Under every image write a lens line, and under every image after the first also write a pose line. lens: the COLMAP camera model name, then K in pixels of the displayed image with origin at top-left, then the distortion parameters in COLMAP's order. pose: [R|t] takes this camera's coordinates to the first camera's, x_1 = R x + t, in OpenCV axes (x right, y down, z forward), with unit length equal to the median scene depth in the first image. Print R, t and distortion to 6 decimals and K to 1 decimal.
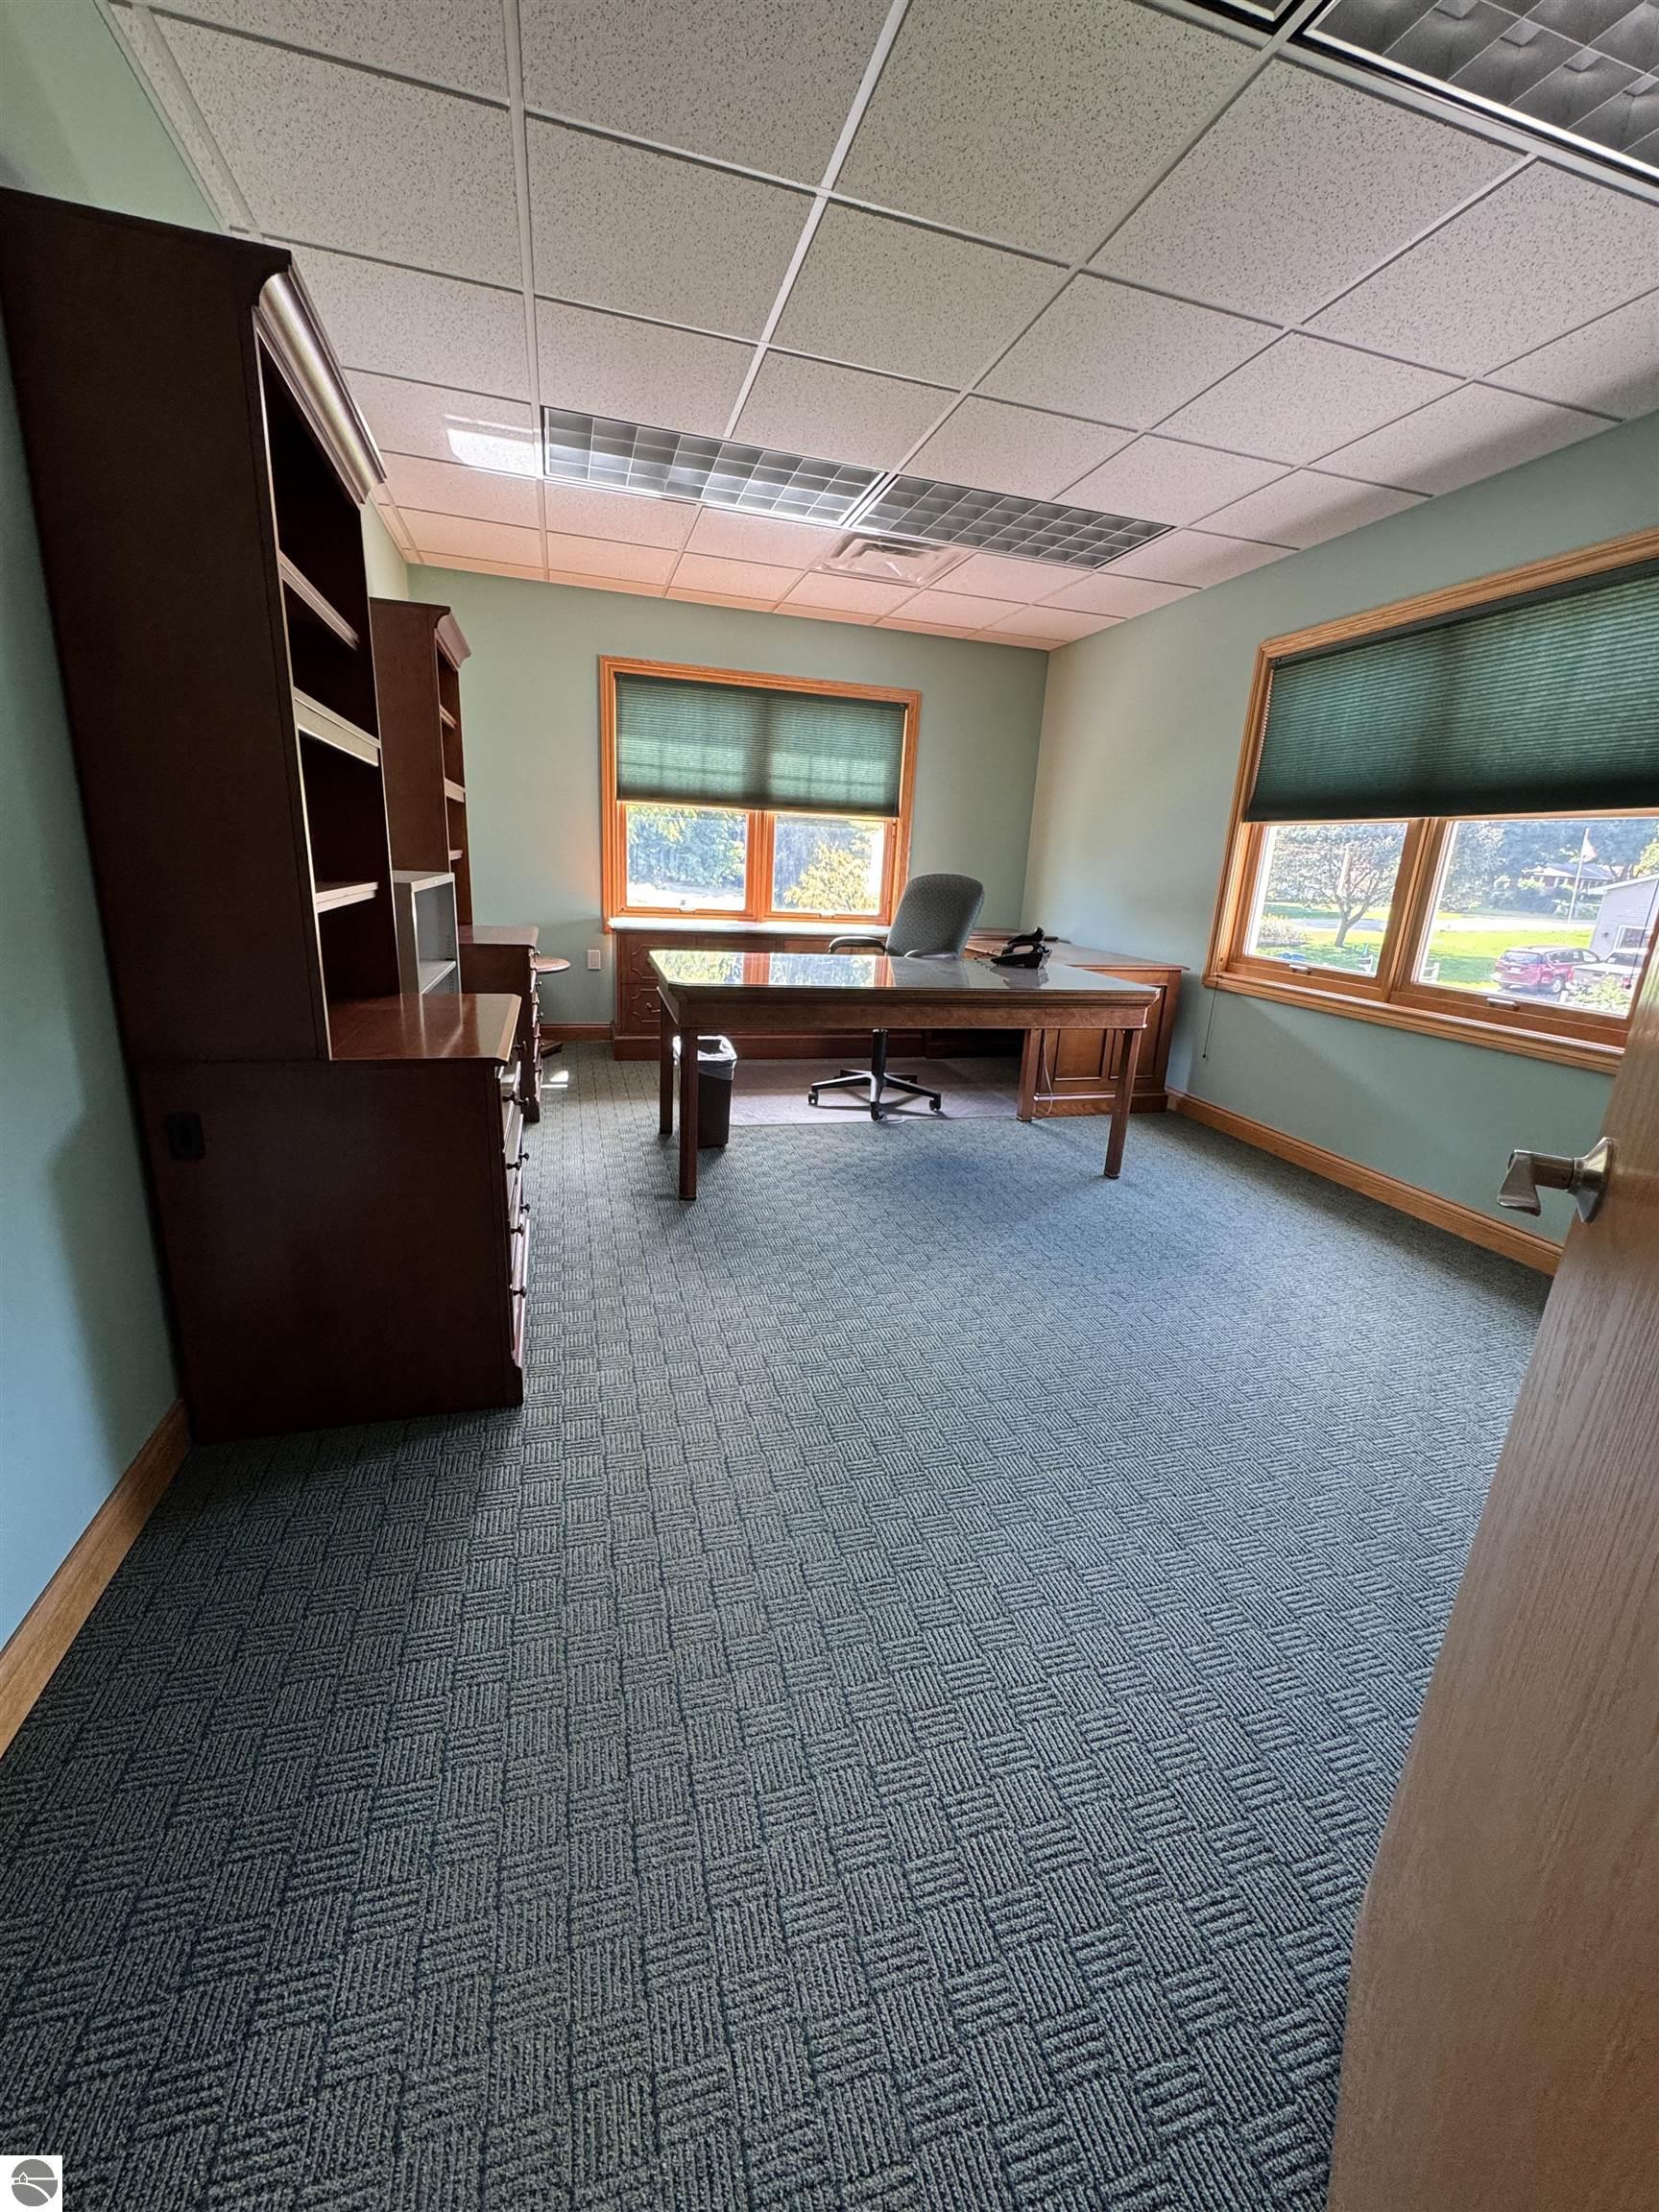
lens RADIAL K [[879.4, 0, 829.5], [0, 879.4, 1106.0], [0, 0, 1]] dist [0.001063, 0.000108]
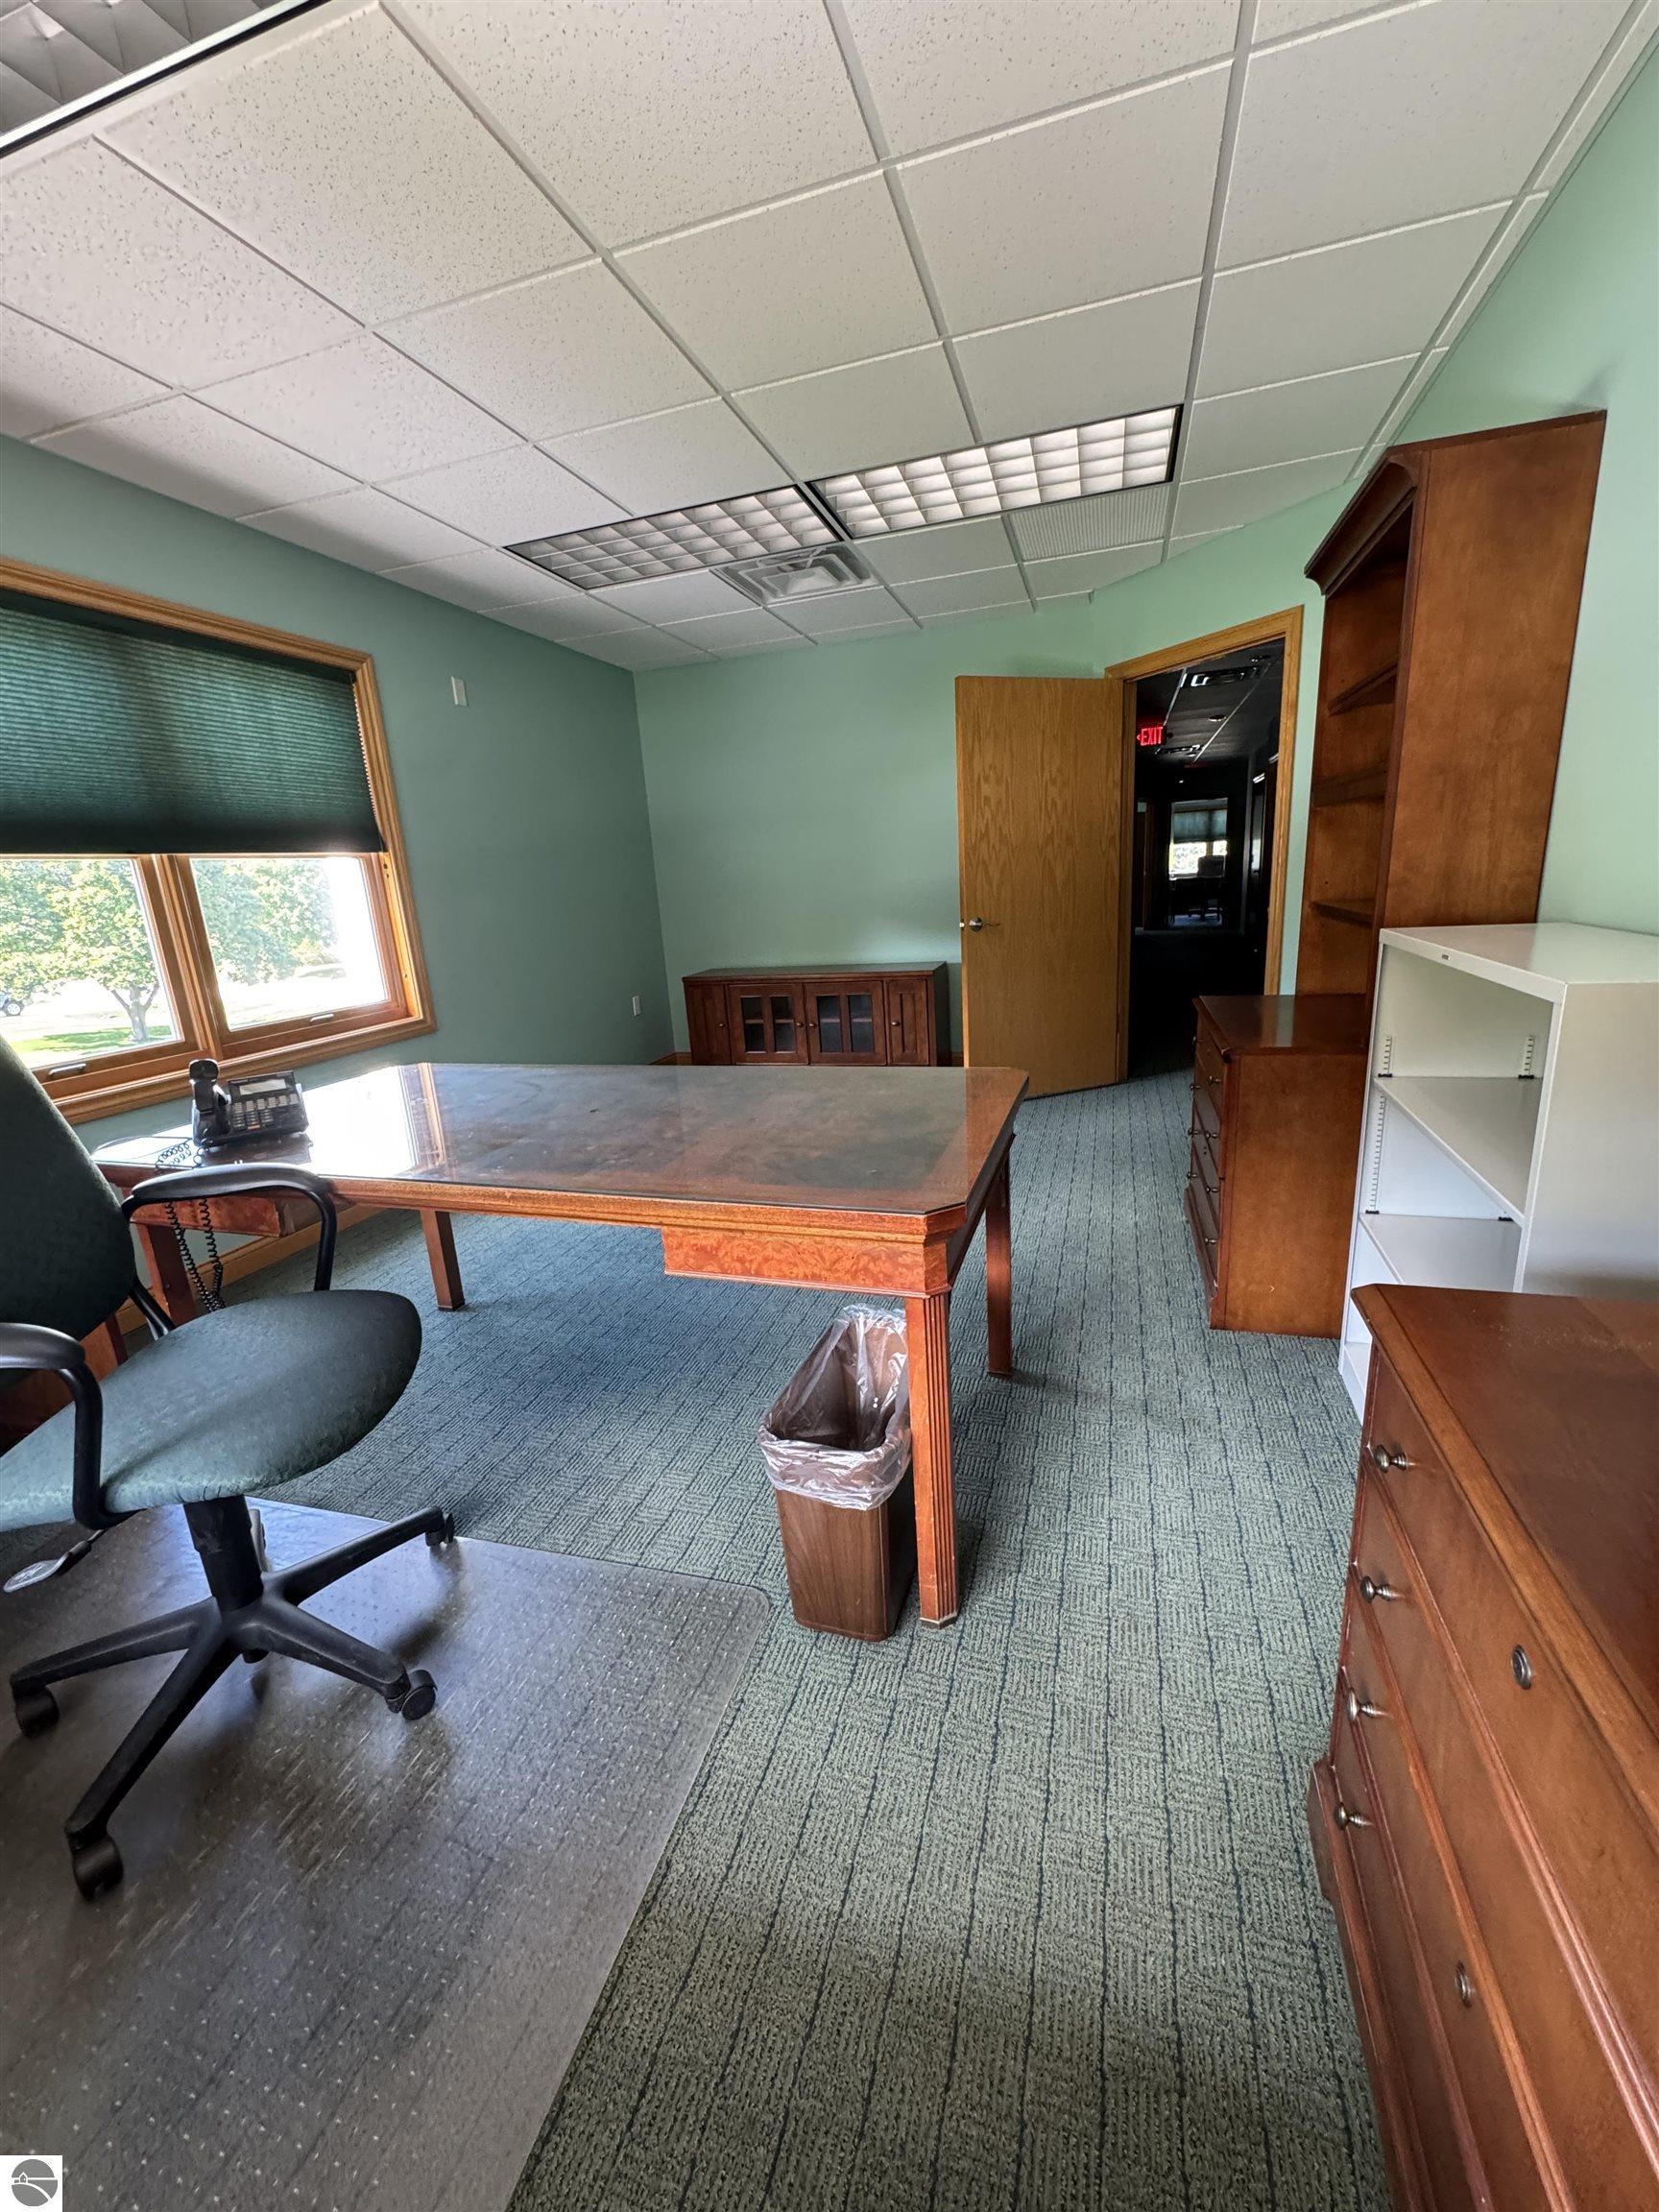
lens RADIAL K [[879.4, 0, 829.5], [0, 879.4, 1106.0], [0, 0, 1]] dist [0.001063, 0.000108]
pose [[-0.832907, -0.143109, 0.534590, -0.409049], [0.168745, 0.854311, 0.491607, -0.470856], [-0.527059, 0.499672, -0.687413, 1.502267]]
